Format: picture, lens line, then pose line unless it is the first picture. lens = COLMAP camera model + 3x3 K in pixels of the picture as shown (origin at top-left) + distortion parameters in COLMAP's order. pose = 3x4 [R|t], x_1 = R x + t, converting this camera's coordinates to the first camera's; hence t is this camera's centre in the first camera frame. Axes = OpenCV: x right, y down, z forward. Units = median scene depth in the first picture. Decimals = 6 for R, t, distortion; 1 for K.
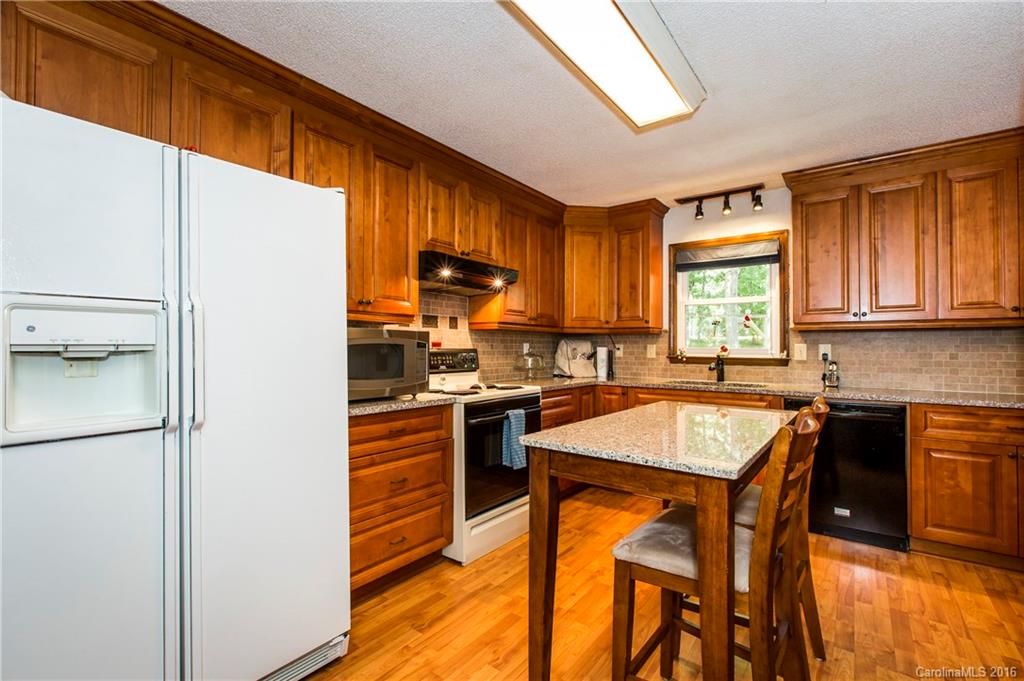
lens RADIAL K [[451.3, 0, 509.7], [0, 451.3, 343.9], [0, 0, 1]] dist [-0.005317, -0.000299]
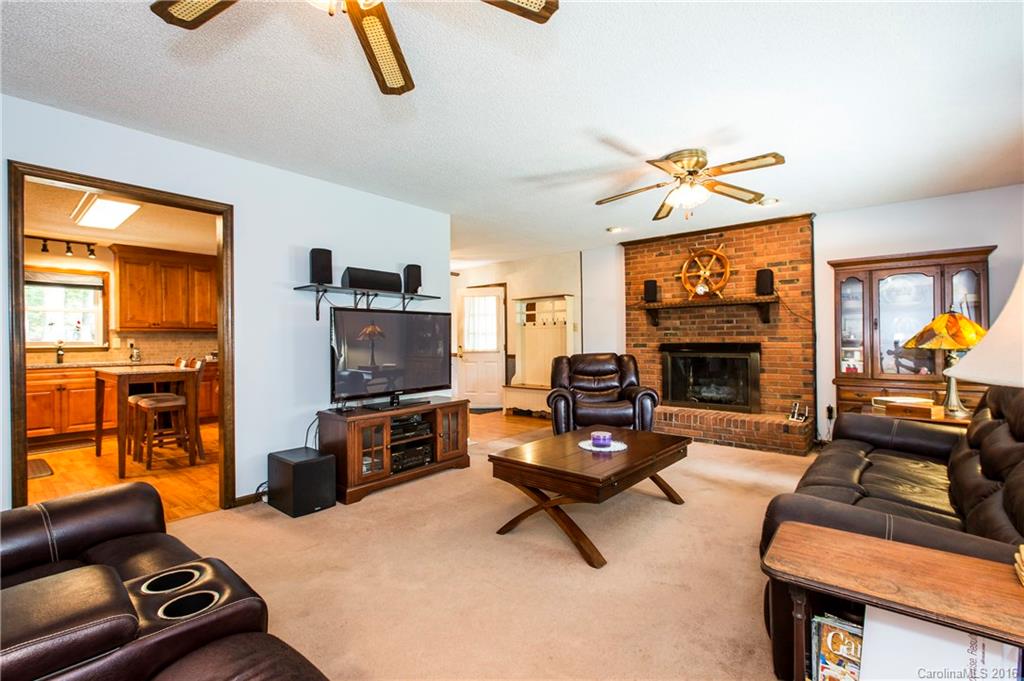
lens RADIAL K [[456.3, 0, 520.5], [0, 456.3, 339.4], [0, 0, 1]] dist [-0.002359, -0.000080]
pose [[0.036459, -0.002684, 0.999332, -1.053384], [-0.006569, 0.999974, 0.002926, -0.011364], [-0.999314, -0.006672, 0.036441, -0.632891]]
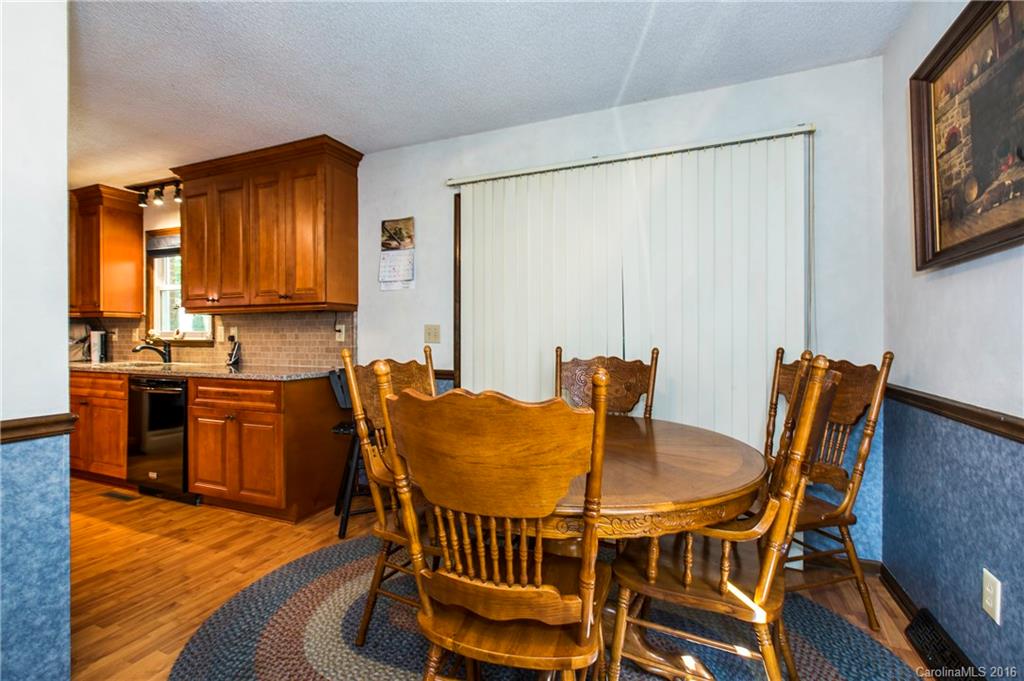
lens RADIAL K [[456.3, 0, 520.5], [0, 456.3, 339.4], [0, 0, 1]] dist [-0.002359, -0.000080]
pose [[0.962805, -0.007791, 0.270083, 1.020150], [0.003249, 0.999846, 0.017261, 0.013346], [-0.270176, -0.015741, 0.962682, -0.259630]]
